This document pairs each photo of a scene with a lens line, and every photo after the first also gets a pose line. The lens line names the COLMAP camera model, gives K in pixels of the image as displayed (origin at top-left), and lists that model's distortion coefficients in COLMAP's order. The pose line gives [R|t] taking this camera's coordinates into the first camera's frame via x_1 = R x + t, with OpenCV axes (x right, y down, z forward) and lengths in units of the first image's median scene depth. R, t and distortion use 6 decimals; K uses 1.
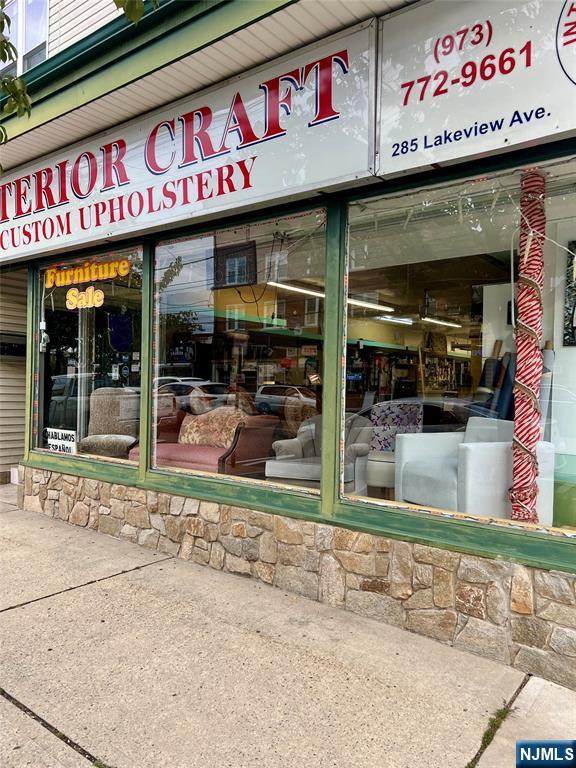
lens RADIAL K [[577.3, 0, 284.6], [0, 577.3, 380.0], [0, 0, 1]] dist [0.027669, -0.005814]
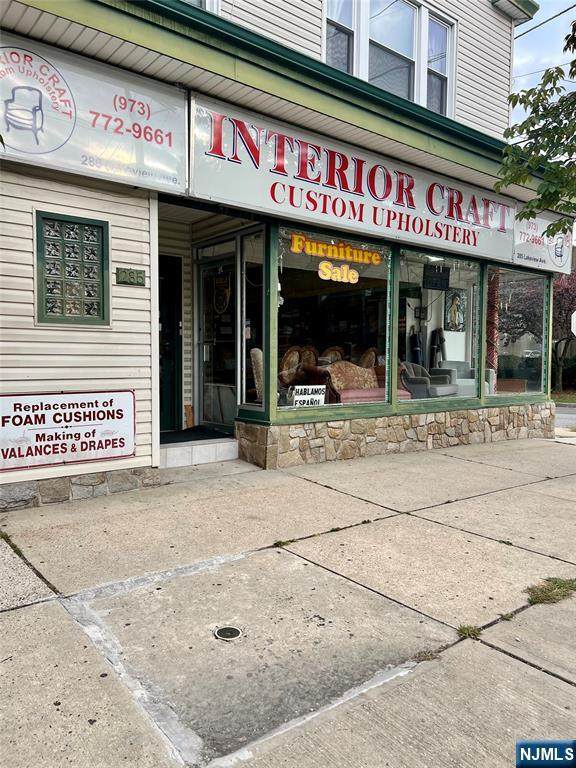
lens RADIAL K [[577.3, 0, 284.1], [0, 577.3, 386.9], [0, 0, 1]] dist [0.027669, -0.005814]
pose [[0.239315, -0.060881, 0.969031, -1.604535], [-0.009347, 0.997842, 0.064999, 0.017627], [-0.970897, -0.024613, 0.238230, 0.853231]]
